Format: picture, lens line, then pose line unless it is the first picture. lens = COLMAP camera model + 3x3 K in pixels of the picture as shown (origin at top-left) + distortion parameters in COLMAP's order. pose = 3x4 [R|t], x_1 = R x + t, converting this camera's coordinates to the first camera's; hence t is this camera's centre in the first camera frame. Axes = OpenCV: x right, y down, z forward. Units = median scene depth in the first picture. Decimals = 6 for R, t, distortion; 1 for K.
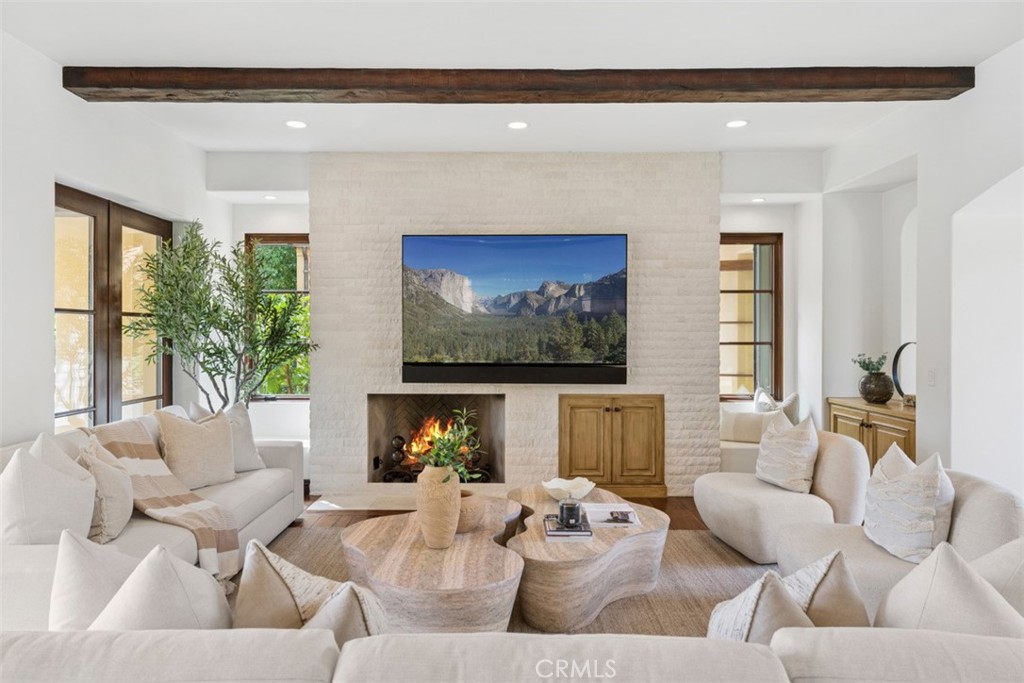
lens RADIAL K [[649.4, 0, 504.8], [0, 649.4, 333.3], [0, 0, 1]] dist [-0.004266, 0.000933]
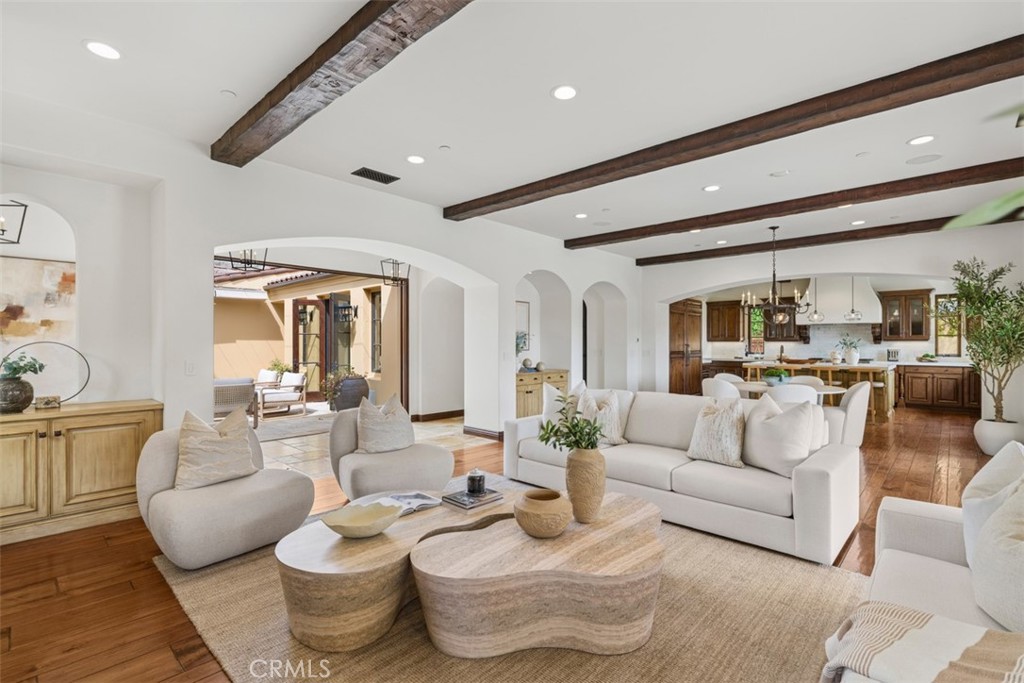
lens RADIAL K [[466.2, 0, 512.1], [0, 466.2, 342.4], [0, 0, 1]] dist [0.000127, 0.000132]
pose [[-0.723623, 0.002336, 0.690192, -0.311371], [0.000009, 0.999994, -0.003375, 0.014699], [-0.690196, -0.002436, -0.723619, 0.922463]]
